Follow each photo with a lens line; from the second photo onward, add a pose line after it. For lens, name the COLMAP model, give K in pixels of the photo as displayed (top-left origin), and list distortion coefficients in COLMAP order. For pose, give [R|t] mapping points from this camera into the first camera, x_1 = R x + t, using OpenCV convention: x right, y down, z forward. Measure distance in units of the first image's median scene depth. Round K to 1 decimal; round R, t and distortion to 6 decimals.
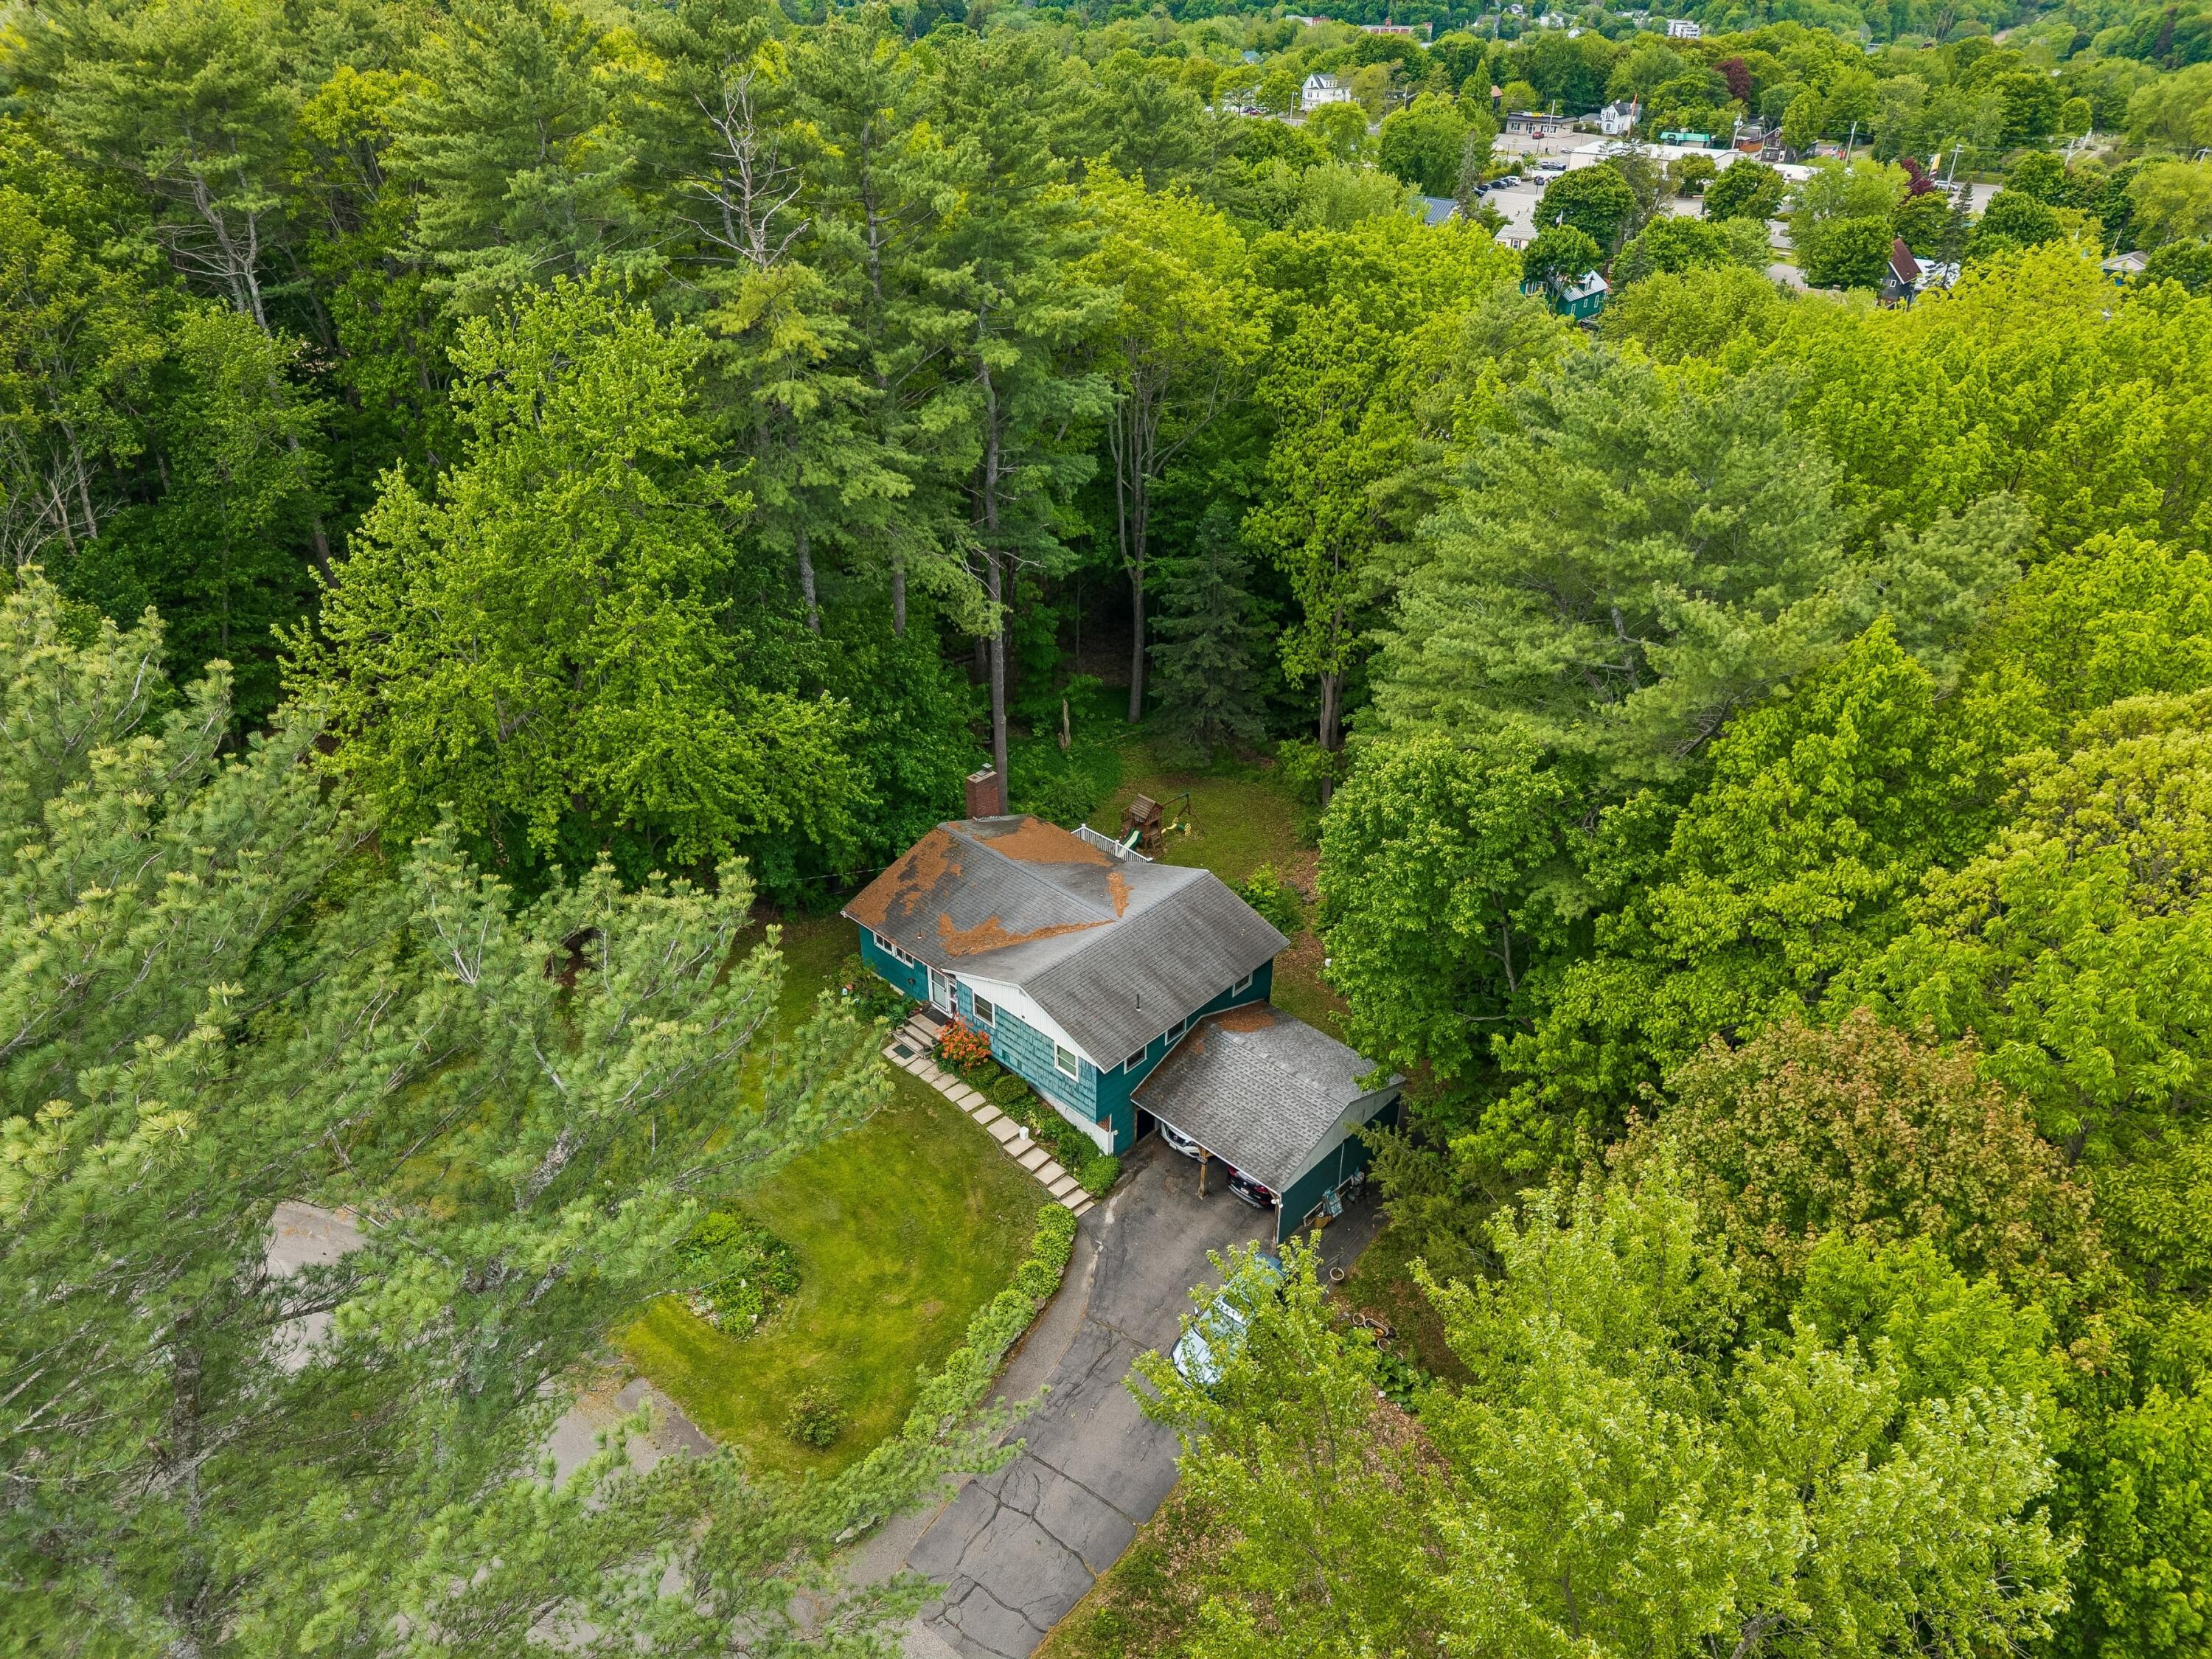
lens RADIAL K [[1462.7, 0, 1094.5], [0, 1462.7, 823.0], [0, 0, 1]] dist [0.011925, -0.001226]
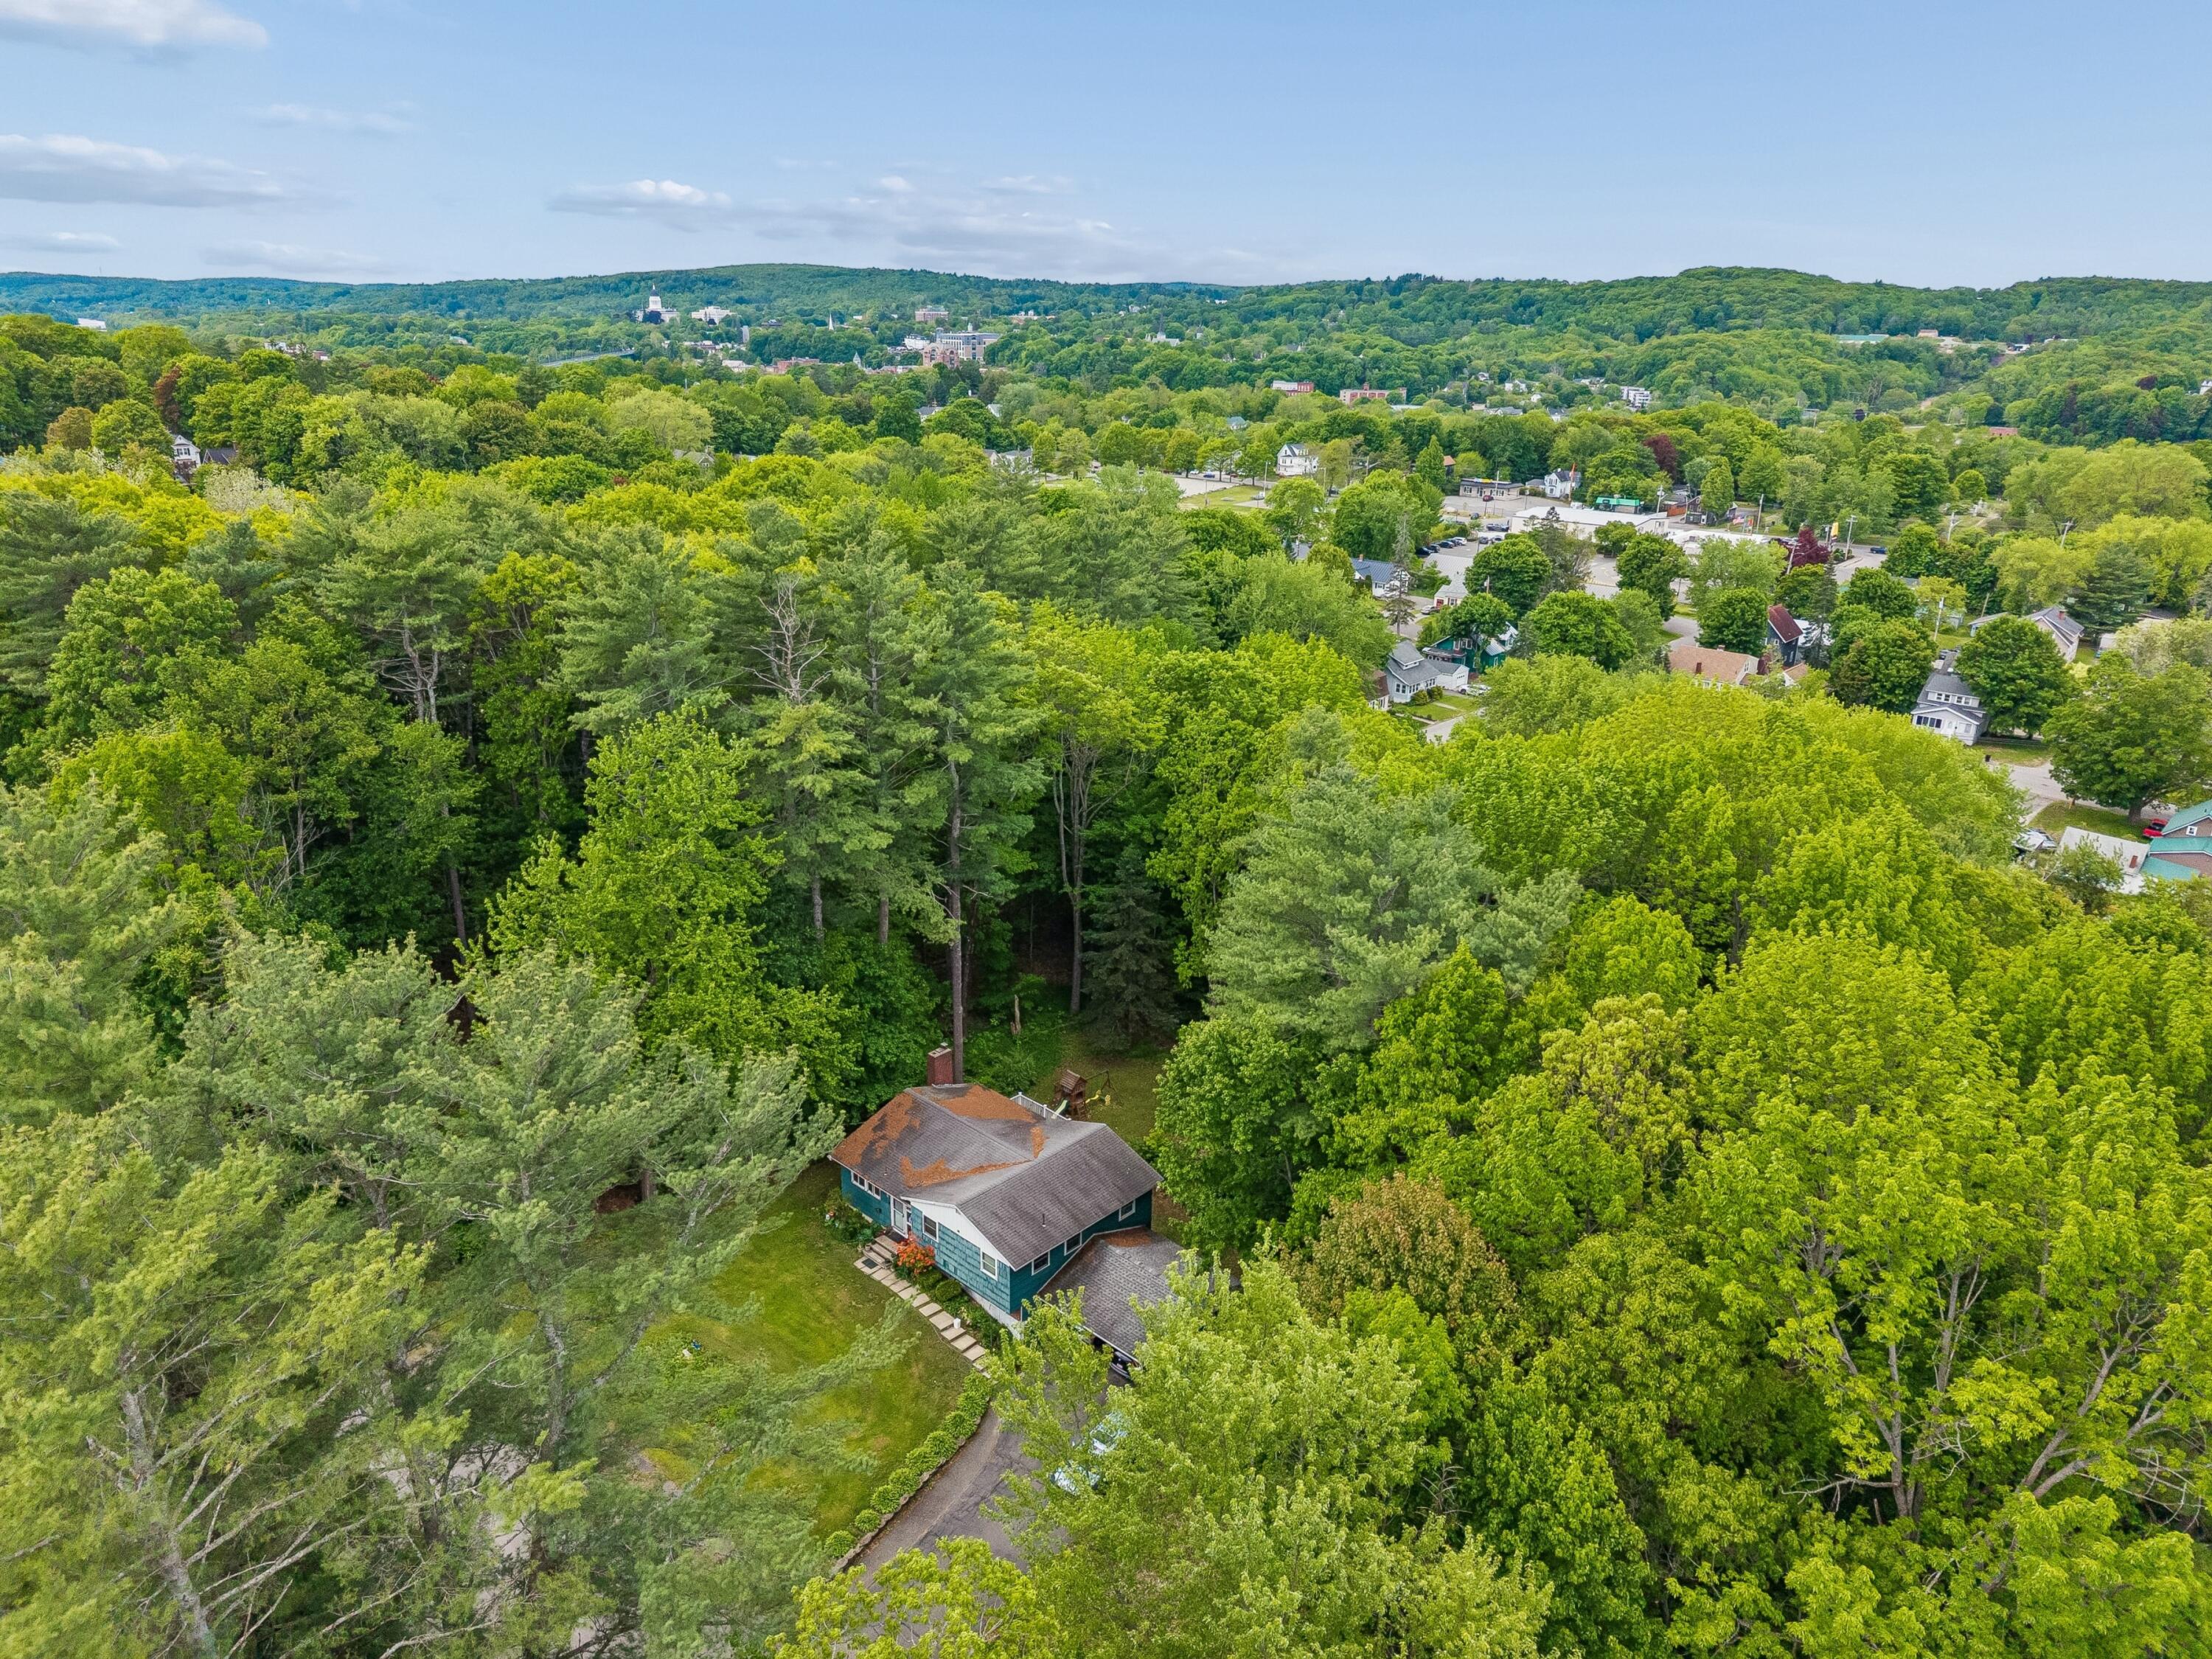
lens RADIAL K [[1483.0, 0, 1106.1], [0, 1483.0, 797.4], [0, 0, 1]] dist [0.026590, -0.033310]
pose [[0.999951, 0.009045, 0.004085, 0.073213], [-0.007921, 0.975360, -0.220478, 0.040636], [-0.005979, 0.220434, 0.975383, -0.400075]]
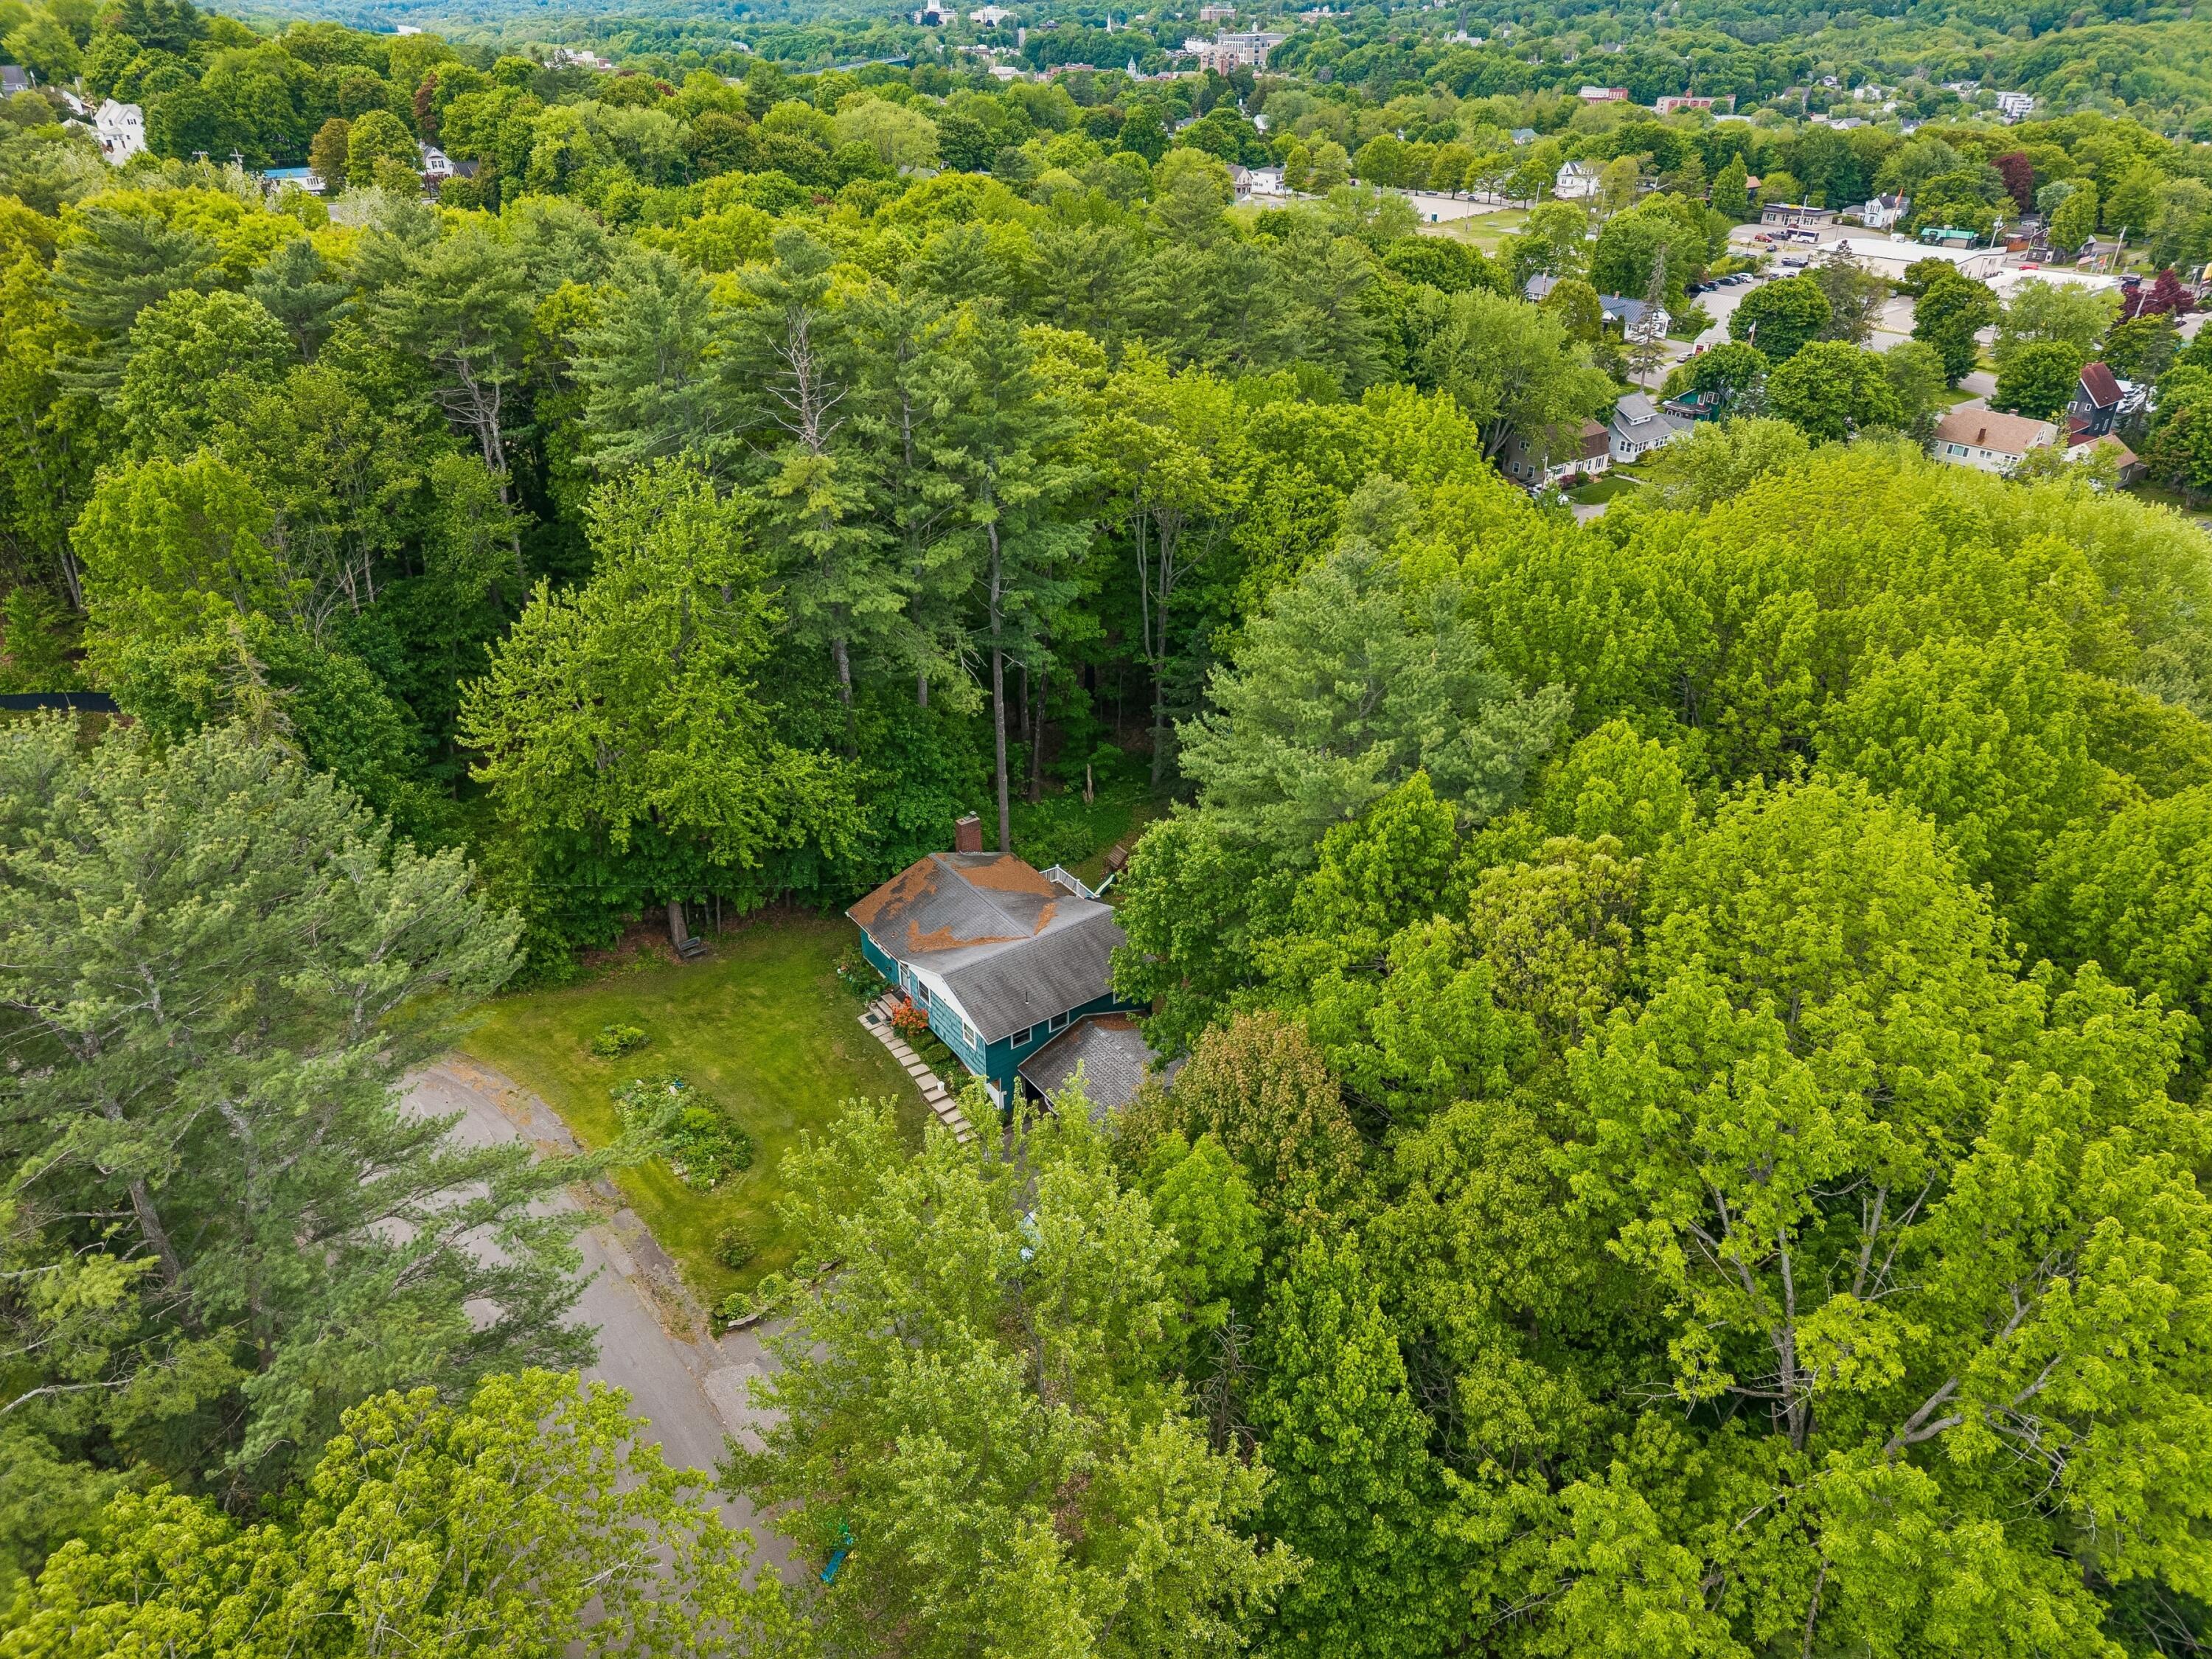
lens RADIAL K [[1460.5, 0, 1111.7], [0, 1460.5, 819.4], [0, 0, 1]] dist [0.006330, -0.001211]
pose [[0.984084, 0.086127, -0.155440, 0.280237], [-0.090883, 0.995579, -0.023741, -0.014931], [0.152708, 0.037490, 0.987560, -0.301886]]
